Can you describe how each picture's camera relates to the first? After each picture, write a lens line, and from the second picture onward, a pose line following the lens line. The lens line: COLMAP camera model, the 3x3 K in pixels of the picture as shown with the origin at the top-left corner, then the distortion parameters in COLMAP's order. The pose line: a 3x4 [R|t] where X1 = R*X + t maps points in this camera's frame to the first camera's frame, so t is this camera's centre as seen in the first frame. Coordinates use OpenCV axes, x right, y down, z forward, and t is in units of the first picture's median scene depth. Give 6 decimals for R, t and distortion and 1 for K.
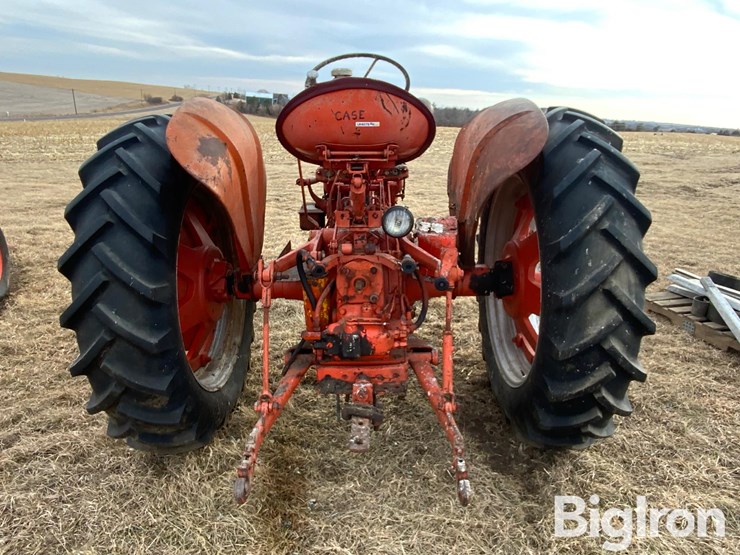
lens RADIAL K [[509.9, 0, 374.3], [0, 509.9, 278.8], [0, 0, 1]] dist [0.071671, -0.093293]
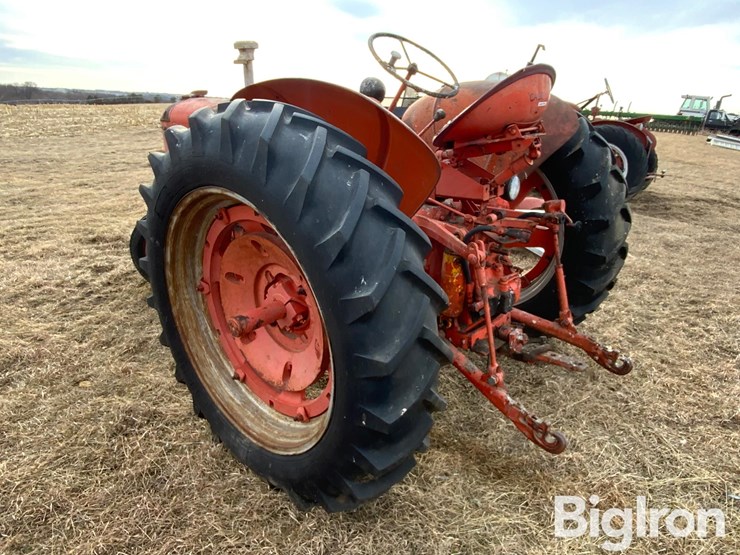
lens RADIAL K [[509.9, 0, 374.3], [0, 509.9, 278.8], [0, 0, 1]] dist [0.071671, -0.093293]
pose [[0.660953, -0.265953, 0.701719, -1.022370], [0.228888, 0.961982, 0.149002, -0.154979], [-0.714669, 0.062132, 0.696698, 0.414562]]
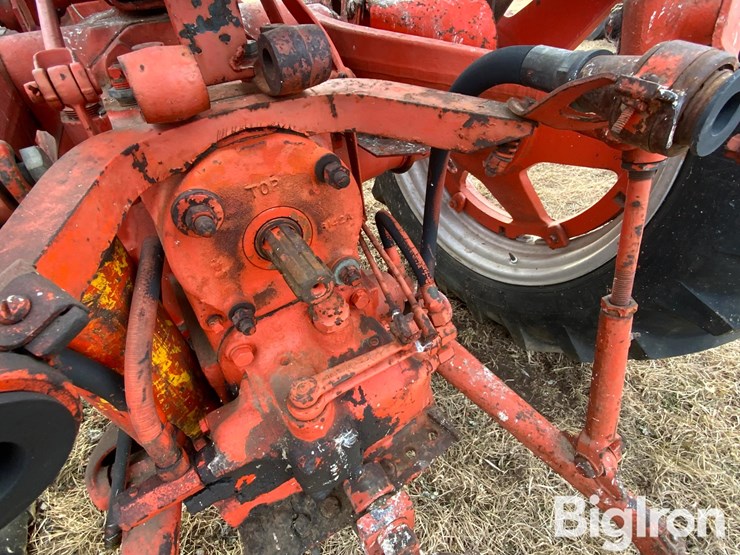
lens RADIAL K [[377.8, 0, 373.1], [0, 377.8, 278.8], [0, 0, 1]] dist [0.025327, -0.020830]
pose [[0.849566, -0.375342, 0.370617, -0.065197], [0.205887, 0.882841, 0.422140, -0.040885], [-0.485643, -0.282330, 0.827309, 0.841809]]
